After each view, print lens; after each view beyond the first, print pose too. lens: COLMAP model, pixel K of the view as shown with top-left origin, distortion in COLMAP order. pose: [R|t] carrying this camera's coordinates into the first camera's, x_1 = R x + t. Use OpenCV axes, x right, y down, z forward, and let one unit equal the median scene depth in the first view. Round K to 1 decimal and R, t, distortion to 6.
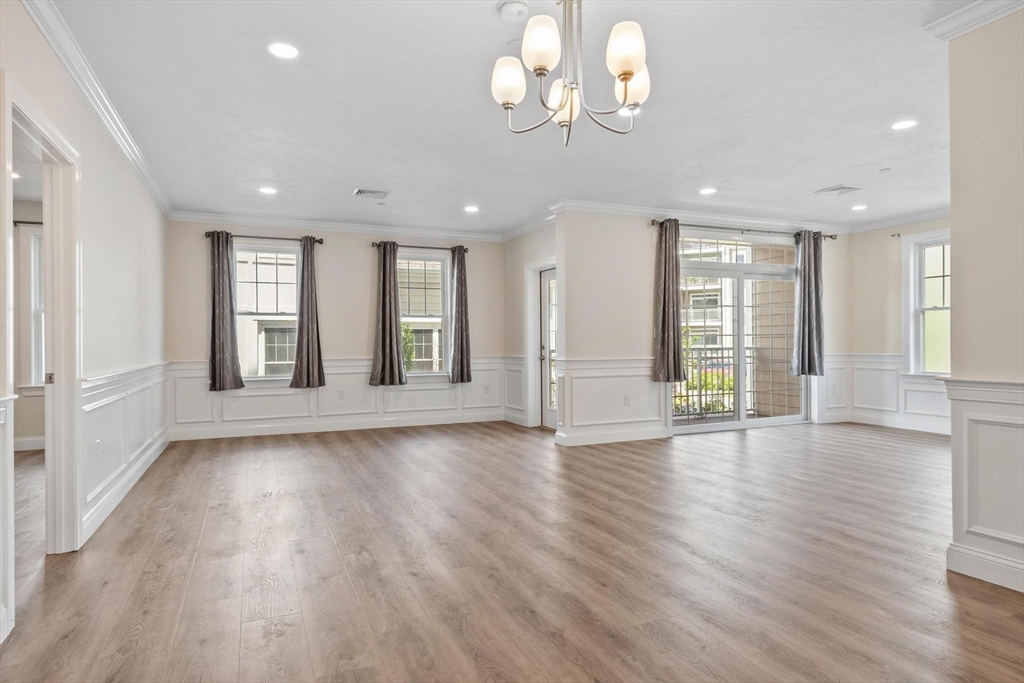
lens RADIAL K [[585.0, 0, 512.4], [0, 585.0, 340.7], [0, 0, 1]] dist [0.002571, -0.000492]
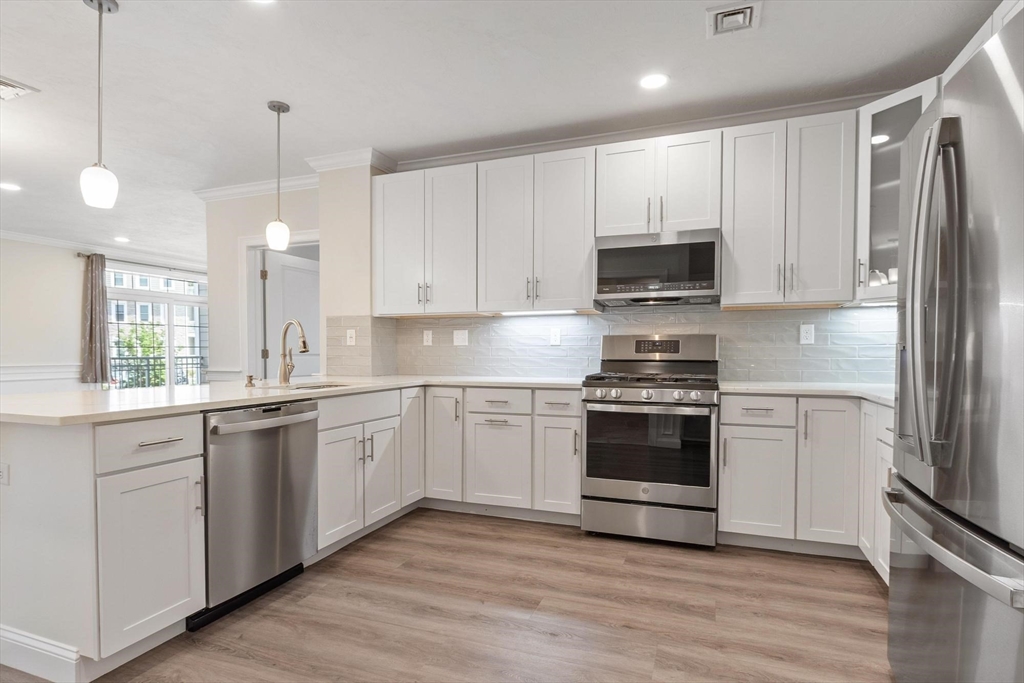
lens RADIAL K [[529.6, 0, 514.0], [0, 529.6, 366.6], [0, 0, 1]] dist [0.009331, -0.001237]
pose [[0.693980, -0.016081, 0.719815, 0.058255], [-0.002908, 0.999680, 0.025137, 0.003567], [-0.719989, -0.019538, 0.693711, -0.403290]]
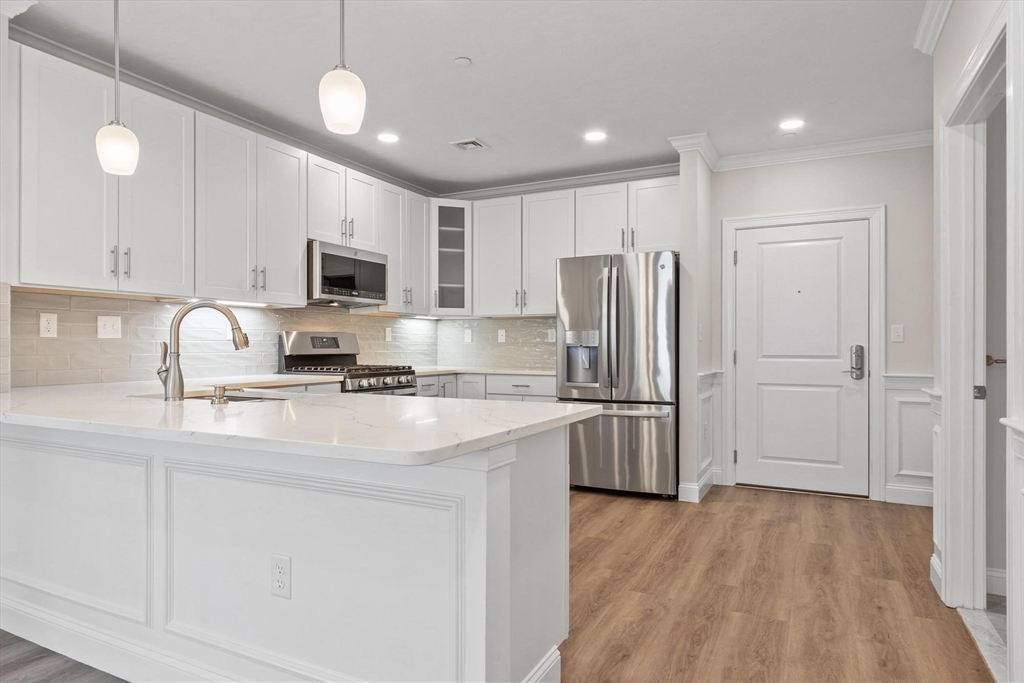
lens RADIAL K [[617.1, 0, 493.1], [0, 617.1, 349.2], [0, 0, 1]] dist [0.008683, -0.002342]
pose [[-0.622908, 0.000833, 0.782295, -0.113387], [0.003307, 0.999993, 0.001568, 0.003459], [-0.782288, 0.003563, -0.622907, 0.108732]]
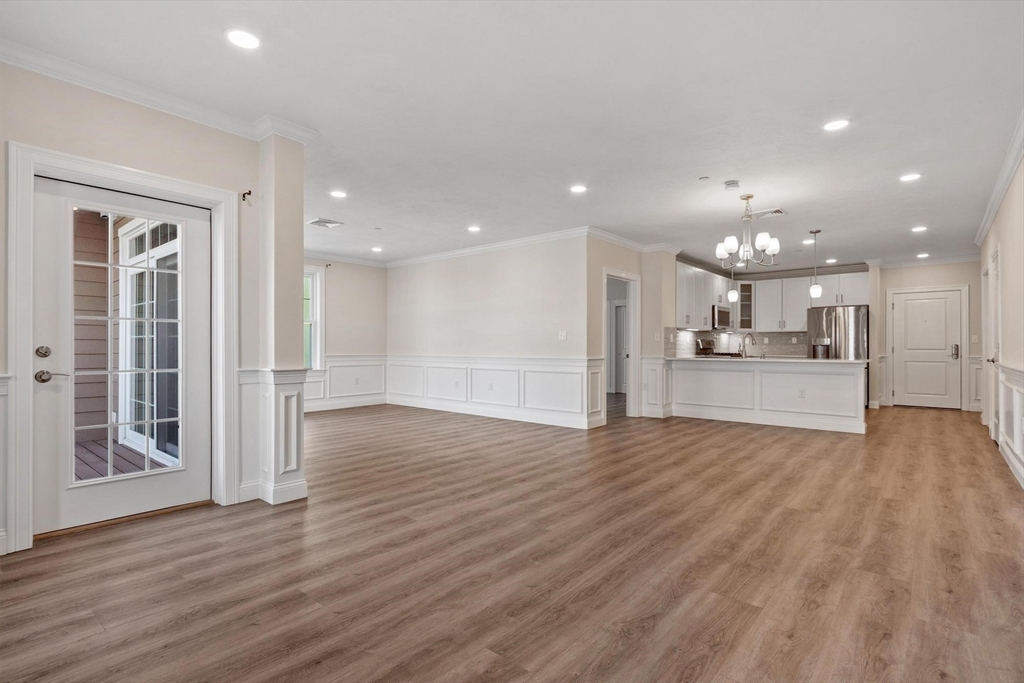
lens RADIAL K [[486.9, 0, 510.8], [0, 486.9, 347.0], [0, 0, 1]] dist [0.005539, 0.000737]
pose [[-0.431331, 0.003627, 0.902186, -0.440649], [0.002635, 0.999993, -0.002760, 0.008361], [-0.902190, 0.001187, -0.431338, 0.870995]]
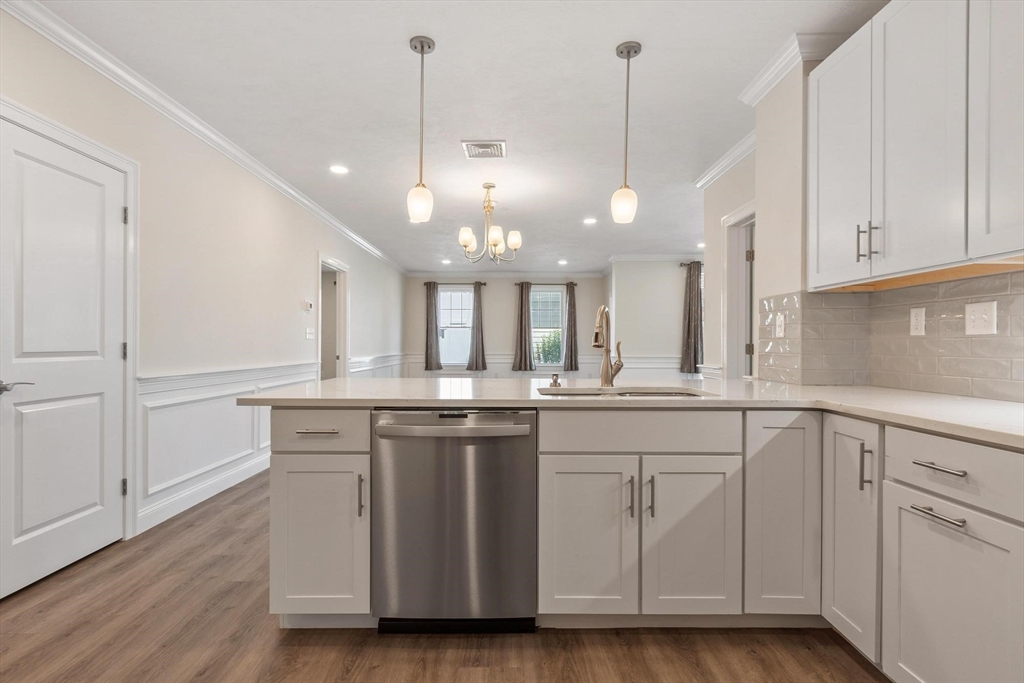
lens RADIAL K [[502.4, 0, 513.8], [0, 502.4, 343.4], [0, 0, 1]] dist [-0.000757, 0.001399]
pose [[0.920098, 0.007111, -0.391624, 0.314890], [-0.008111, 0.999967, -0.000901, 0.001715], [0.391604, 0.004005, 0.920125, -0.296250]]
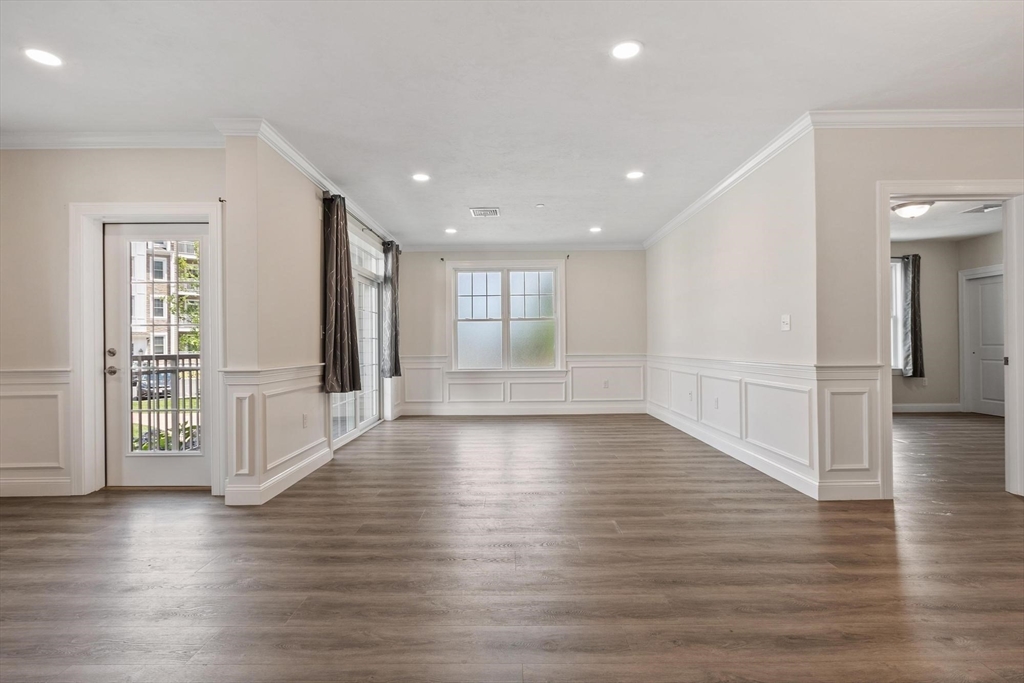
lens RADIAL K [[502.4, 0, 514.9], [0, 502.4, 344.4], [0, 0, 1]] dist [-0.000757, 0.001399]
pose [[0.400911, 0.004540, 0.916106, -0.257742], [0.007685, 0.999936, -0.008318, 0.009615], [-0.916085, 0.010375, 0.400850, 0.440537]]
